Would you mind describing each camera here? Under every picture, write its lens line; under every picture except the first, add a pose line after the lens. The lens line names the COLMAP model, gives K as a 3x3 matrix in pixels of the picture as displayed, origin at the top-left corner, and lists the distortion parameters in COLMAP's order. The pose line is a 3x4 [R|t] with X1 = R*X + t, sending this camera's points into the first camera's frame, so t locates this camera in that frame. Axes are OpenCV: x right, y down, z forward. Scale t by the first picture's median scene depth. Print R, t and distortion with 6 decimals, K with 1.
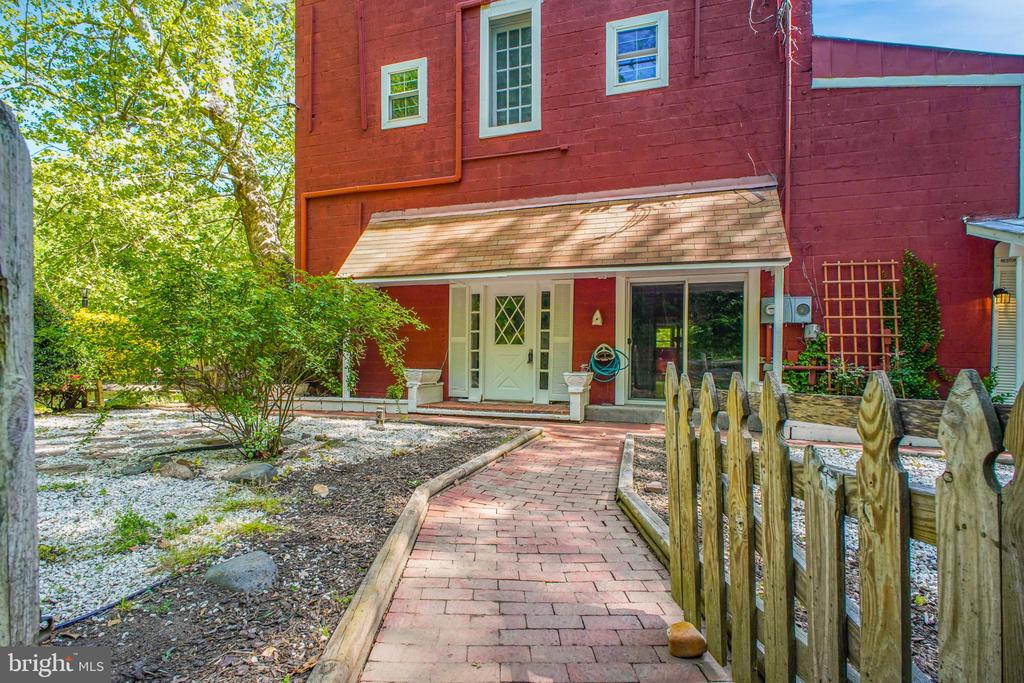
lens RADIAL K [[476.8, 0, 506.2], [0, 476.8, 362.2], [0, 0, 1]] dist [0.009590, -0.014783]
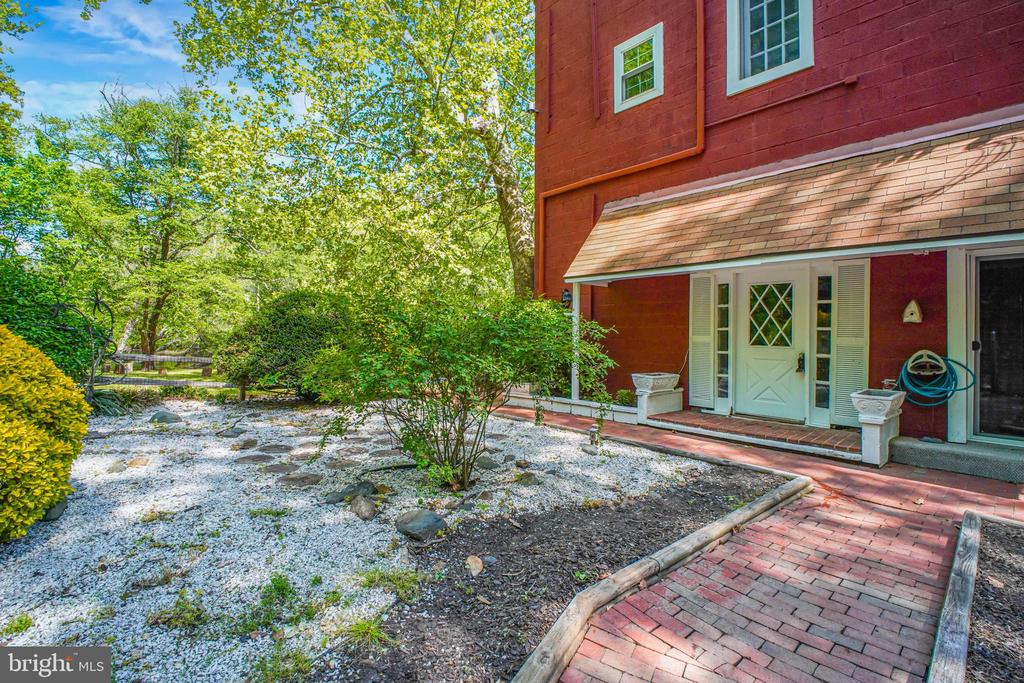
lens RADIAL K [[473.6, 0, 504.0], [0, 473.6, 329.8], [0, 0, 1]] dist [0.003524, -0.009976]
pose [[0.855484, -0.005366, -0.517802, 0.037940], [-0.003277, 0.999870, -0.015775, -0.052571], [0.517820, 0.015192, 0.855355, 0.108514]]
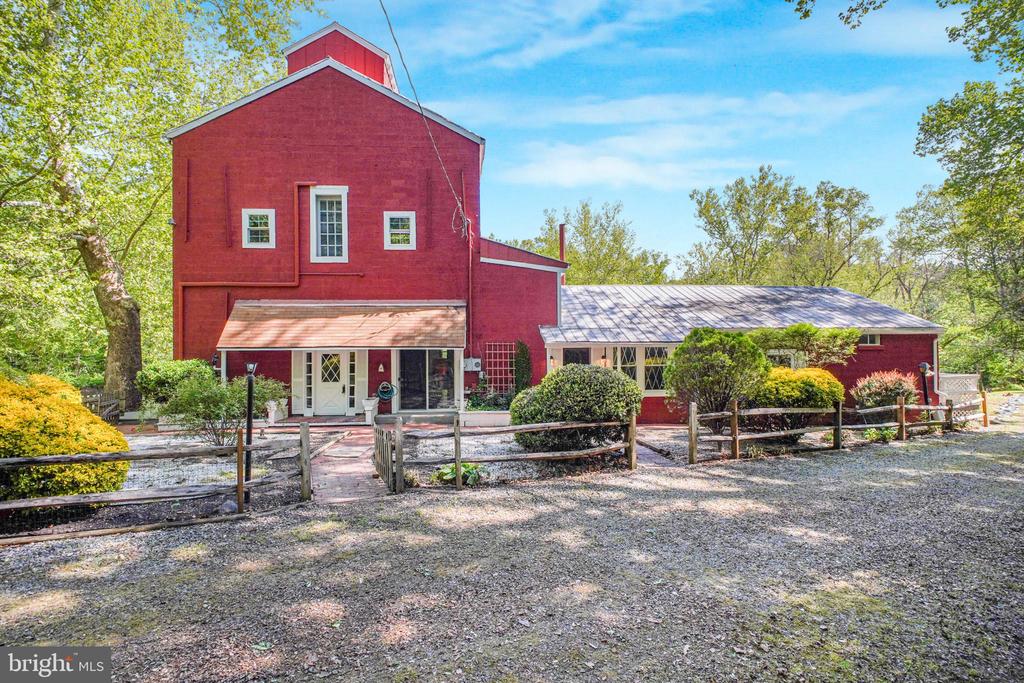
lens RADIAL K [[468.9, 0, 510.4], [0, 468.9, 345.3], [0, 0, 1]] dist [0.003917, -0.008740]
pose [[0.926161, -0.012828, 0.376910, -0.031094], [0.017500, 0.999807, -0.008973, -0.151732], [-0.376722, 0.014907, 0.926206, -0.874919]]
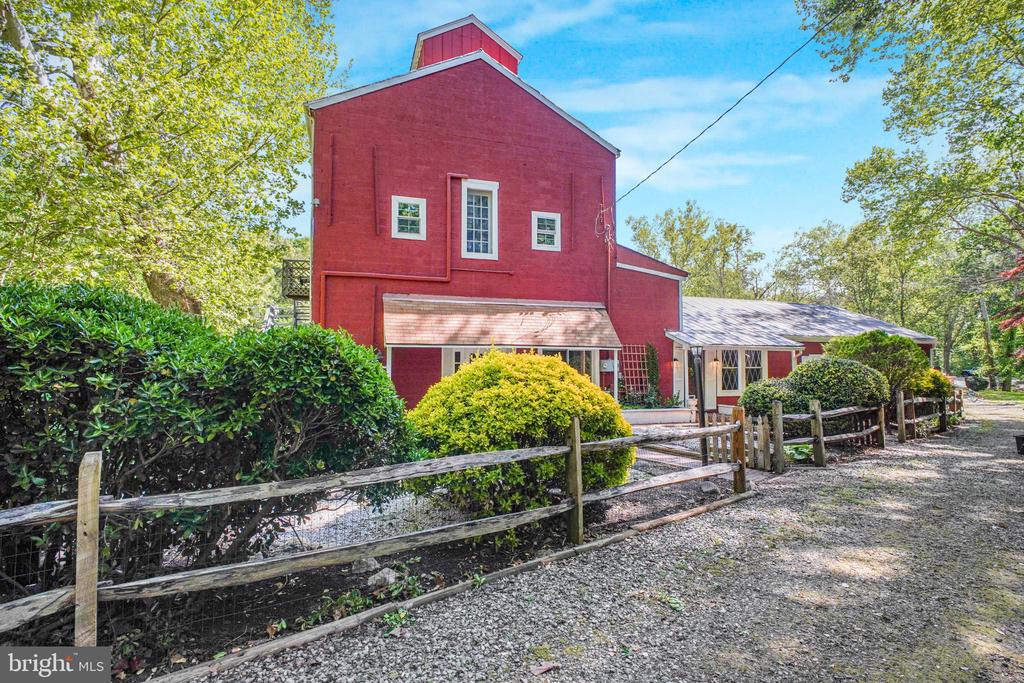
lens RADIAL K [[468.9, 0, 510.4], [0, 468.9, 345.3], [0, 0, 1]] dist [0.003917, -0.008740]
pose [[0.810559, 0.012862, 0.585516, -0.907451], [0.011323, 0.999228, -0.037625, -0.111176], [-0.585548, 0.037127, 0.809787, -0.414383]]
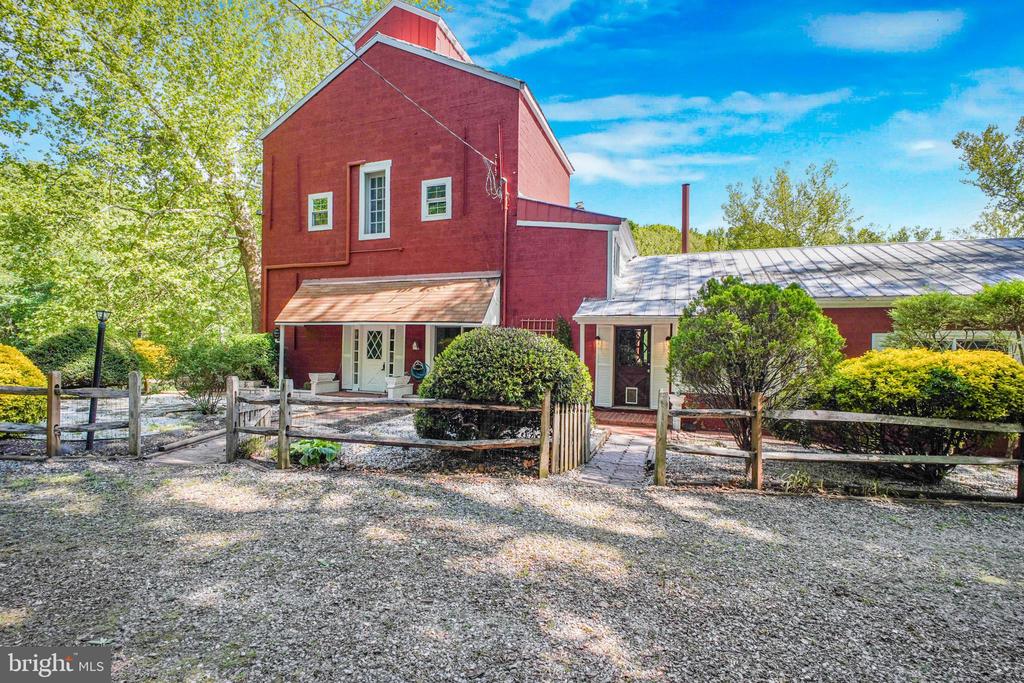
lens RADIAL K [[470.9, 0, 506.6], [0, 470.9, 348.7], [0, 0, 1]] dist [0.002230, -0.007822]
pose [[0.998542, 0.008229, -0.053346, 0.609422], [-0.008657, 0.999932, -0.007797, -0.068862], [0.053278, 0.008248, 0.998546, -0.721099]]
